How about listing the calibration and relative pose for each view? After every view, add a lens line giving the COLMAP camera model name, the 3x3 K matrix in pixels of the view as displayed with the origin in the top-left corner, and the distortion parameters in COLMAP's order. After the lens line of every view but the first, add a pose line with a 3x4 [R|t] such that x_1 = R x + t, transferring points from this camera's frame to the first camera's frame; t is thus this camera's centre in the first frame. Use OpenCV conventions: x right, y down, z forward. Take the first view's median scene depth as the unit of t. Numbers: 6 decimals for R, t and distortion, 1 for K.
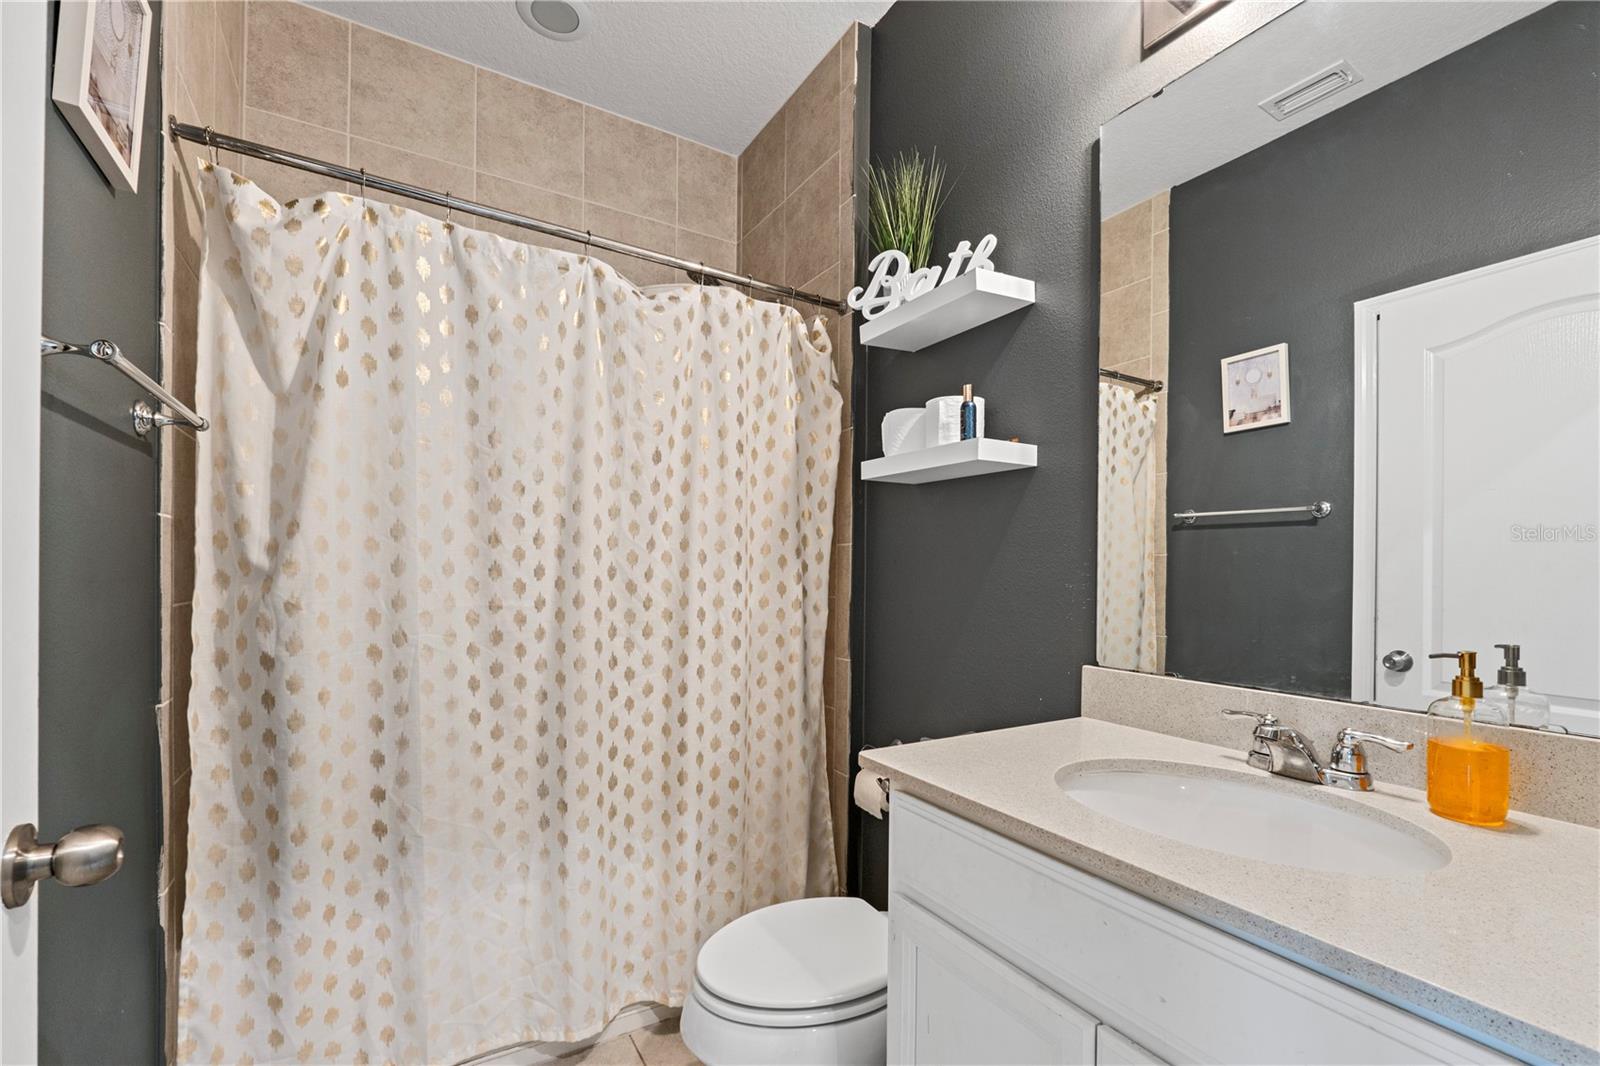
lens RADIAL K [[674.7, 0, 803.8], [0, 674.7, 531.9], [0, 0, 1]] dist [-0.010363, 0.000108]
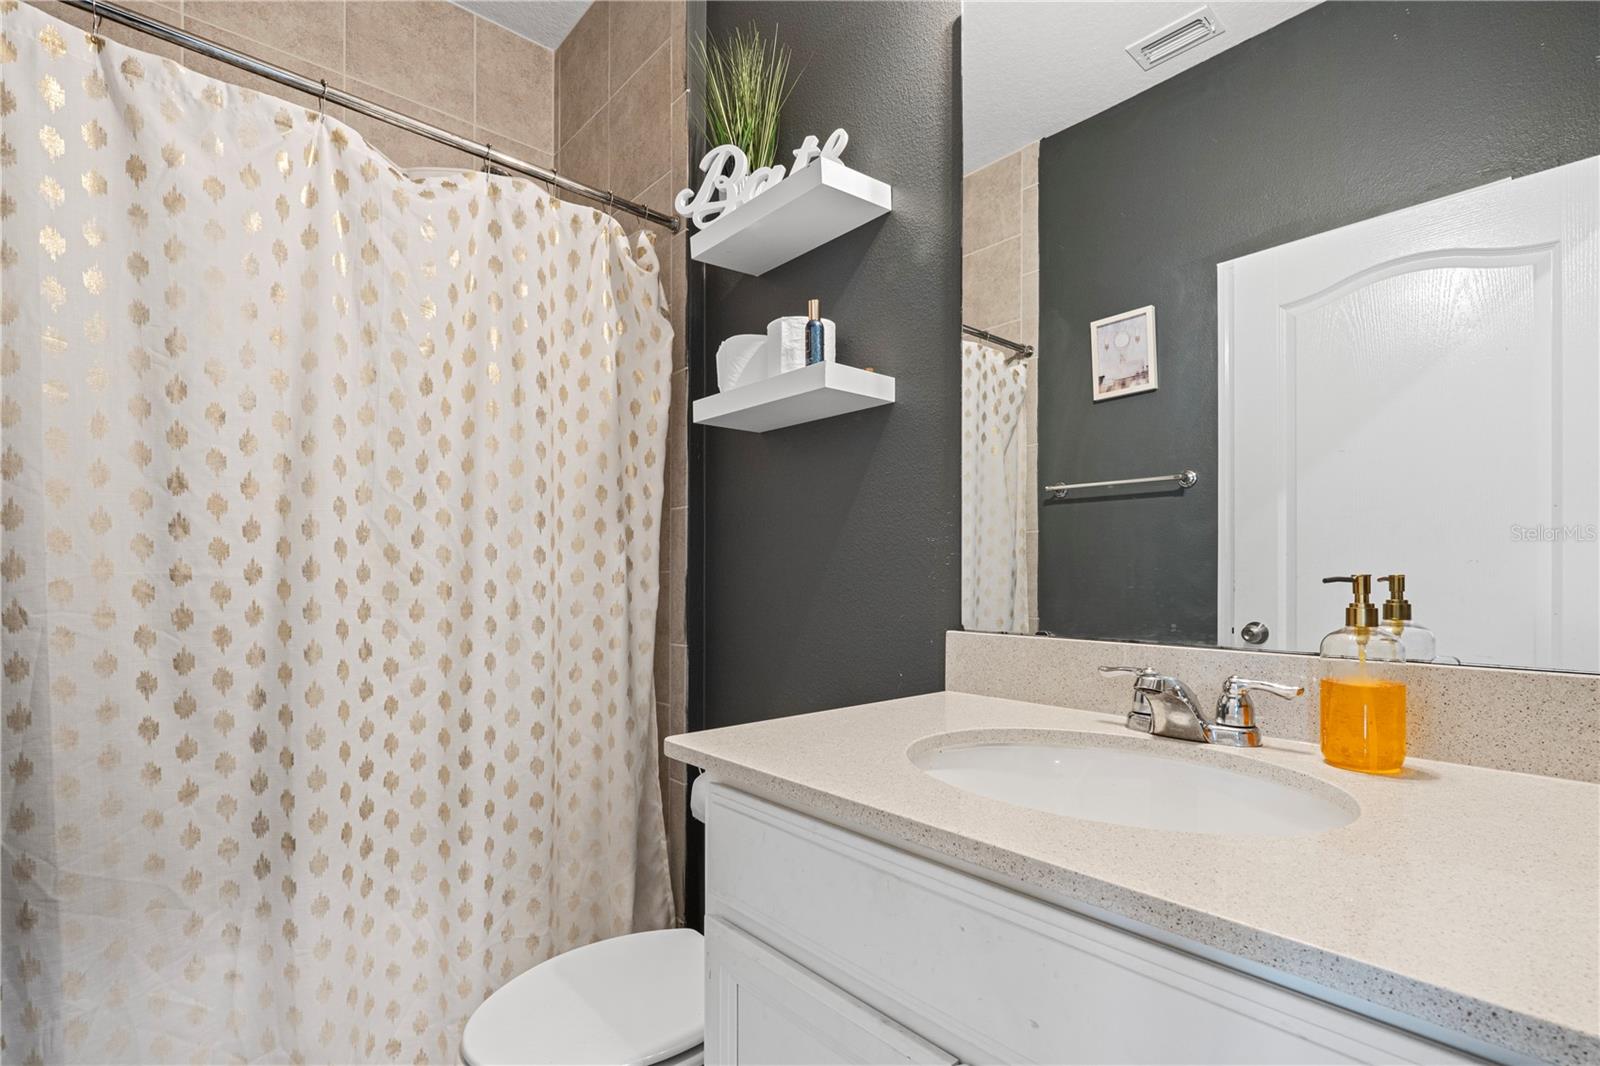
lens RADIAL K [[720.3, 0, 797.4], [0, 720.3, 538.8], [0, 0, 1]] dist [-0.009289, 0.000091]
pose [[0.985470, -0.007210, 0.169694, 0.065190], [0.007162, 0.999974, 0.000895, 0.070568], [-0.169696, 0.000333, 0.985496, 0.116881]]
